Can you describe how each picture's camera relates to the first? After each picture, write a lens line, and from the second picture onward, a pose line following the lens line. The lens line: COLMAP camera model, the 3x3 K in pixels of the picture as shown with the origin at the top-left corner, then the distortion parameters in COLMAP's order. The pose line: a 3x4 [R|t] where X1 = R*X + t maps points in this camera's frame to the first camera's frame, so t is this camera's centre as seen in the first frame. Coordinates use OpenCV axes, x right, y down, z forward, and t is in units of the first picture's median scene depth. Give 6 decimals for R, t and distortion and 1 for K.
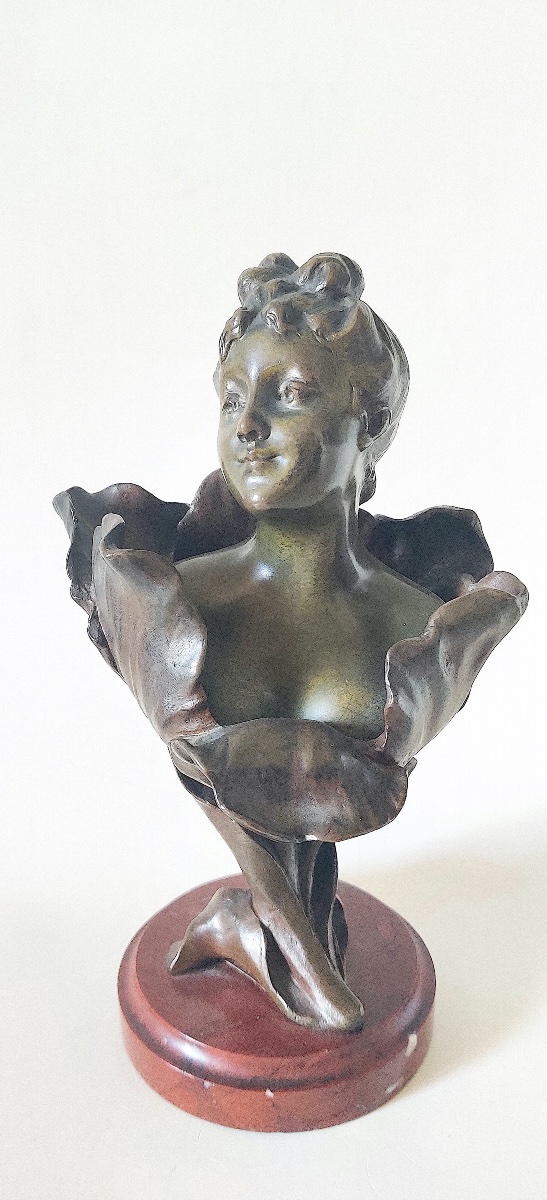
lens RADIAL K [[1069.4, 0, 273.5], [0, 1069.4, 600.0], [0, 0, 1]] dist [0.078317, -0.284452]
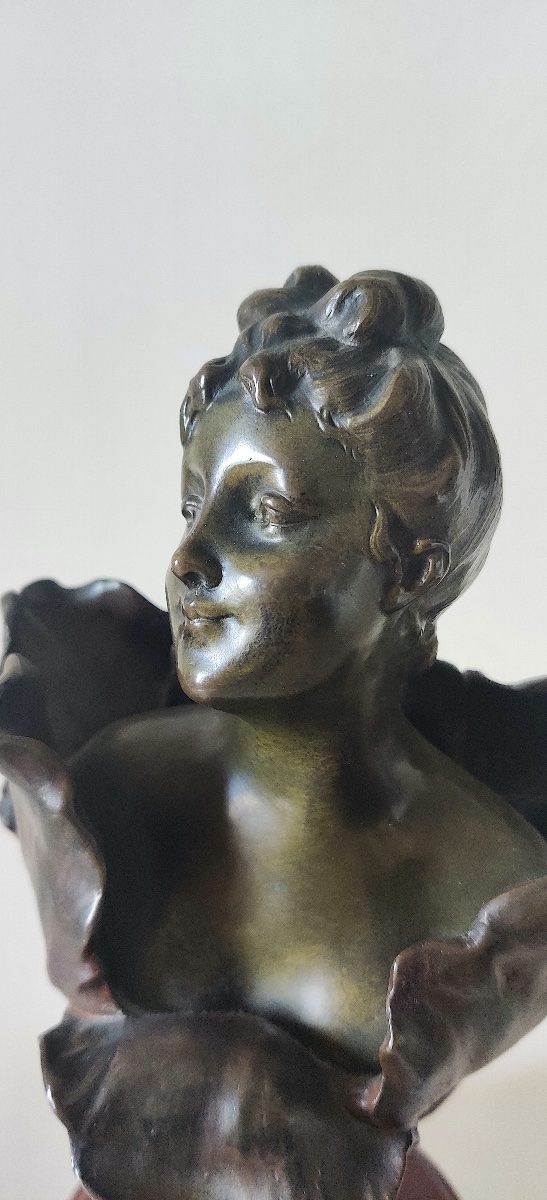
lens RADIAL K [[1069.4, 0, 273.5], [0, 1069.4, 600.0], [0, 0, 1]] dist [0.078317, -0.284452]
pose [[0.957465, 0.116201, -0.264118, 0.180433], [-0.104136, 0.992795, 0.059281, -0.179378], [0.269103, -0.029255, 0.962667, 0.428249]]
